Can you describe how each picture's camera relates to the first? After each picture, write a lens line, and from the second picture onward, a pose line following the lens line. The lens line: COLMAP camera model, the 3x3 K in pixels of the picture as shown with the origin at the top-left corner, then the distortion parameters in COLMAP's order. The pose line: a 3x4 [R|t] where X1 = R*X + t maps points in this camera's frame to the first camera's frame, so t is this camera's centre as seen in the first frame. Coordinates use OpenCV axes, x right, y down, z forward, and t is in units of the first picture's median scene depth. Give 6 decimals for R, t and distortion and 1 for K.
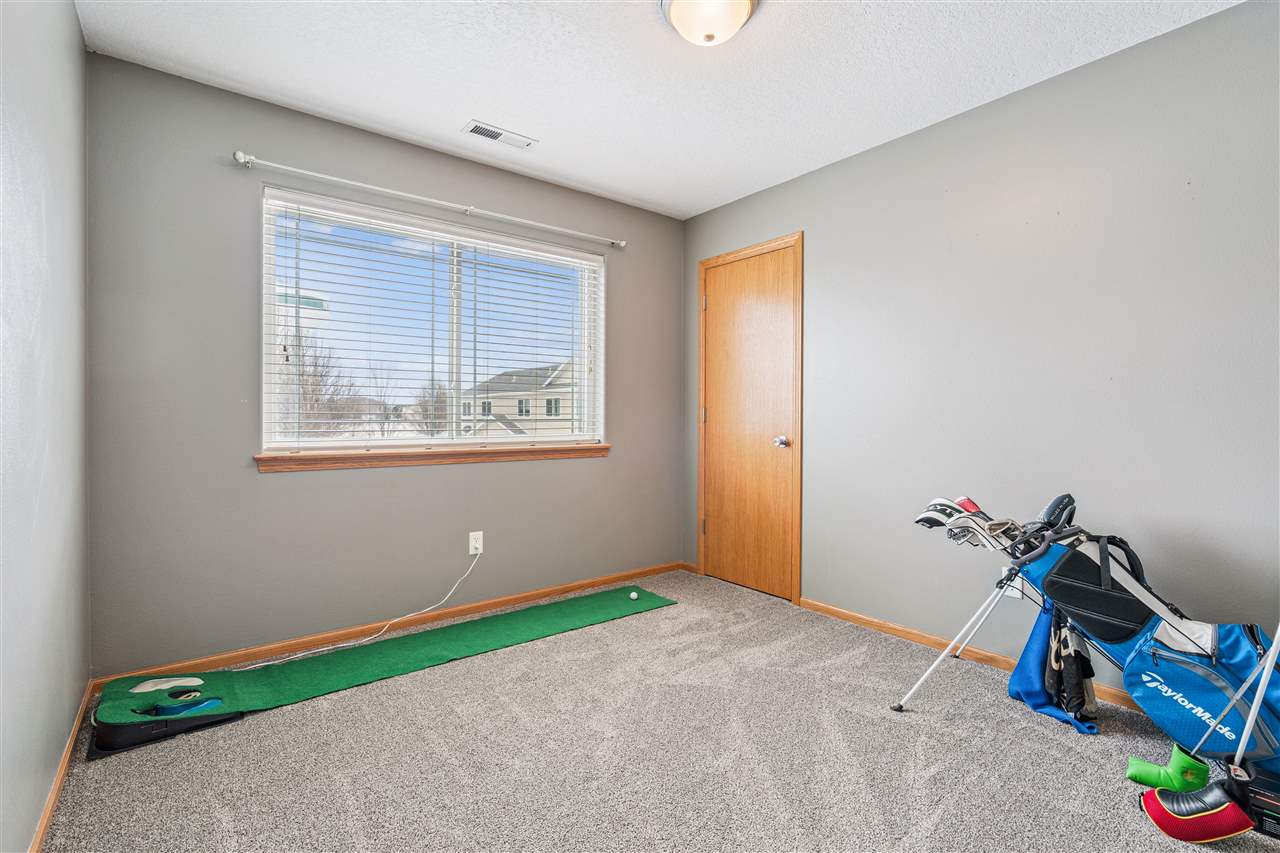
lens RADIAL K [[583.1, 0, 641.0], [0, 583.1, 434.2], [0, 0, 1]] dist [-0.001661, 0.001231]
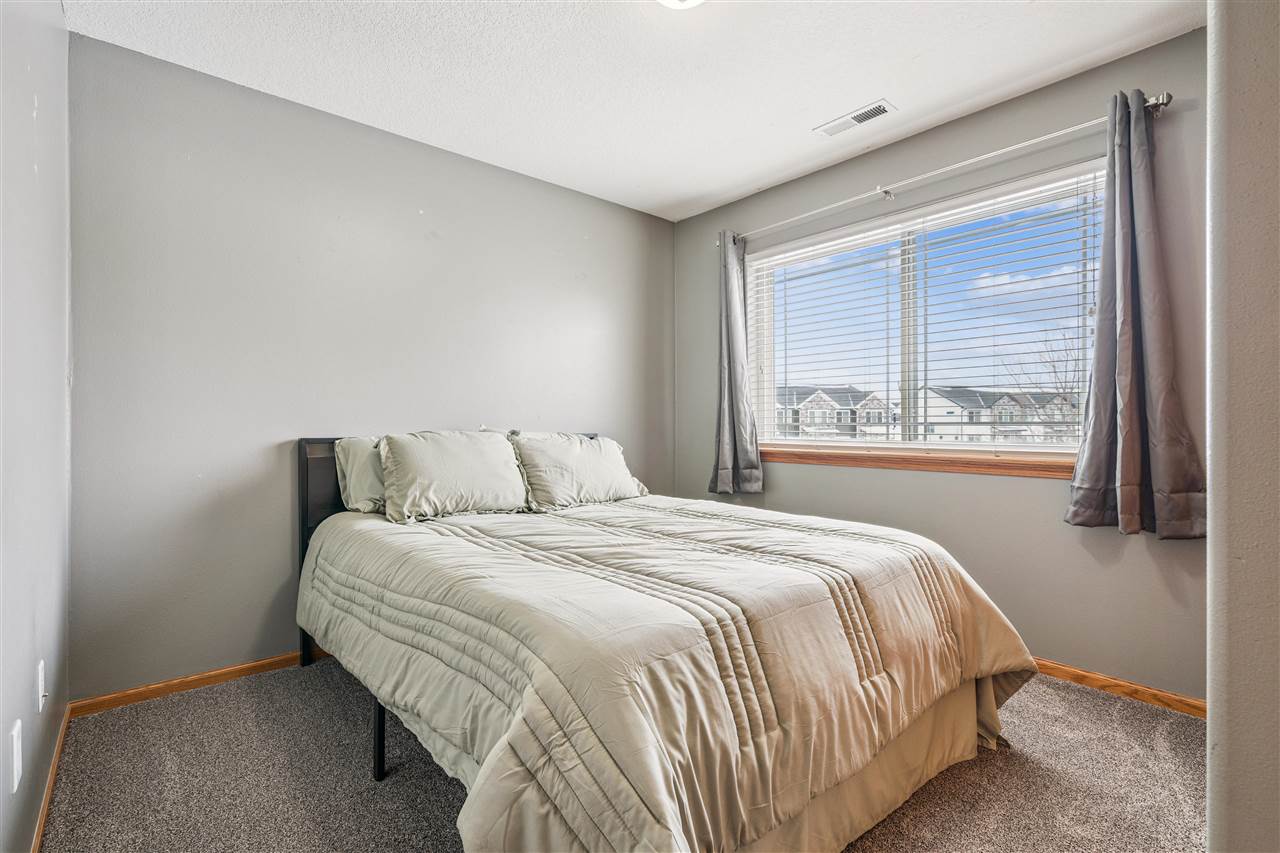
lens RADIAL K [[583.1, 0, 641.0], [0, 583.1, 434.2], [0, 0, 1]] dist [-0.001661, 0.001231]
pose [[0.059156, 0.017183, -0.998101, 0.646697], [-0.024273, 0.999581, 0.015770, -0.011827], [0.997954, 0.023294, 0.059548, 0.586962]]
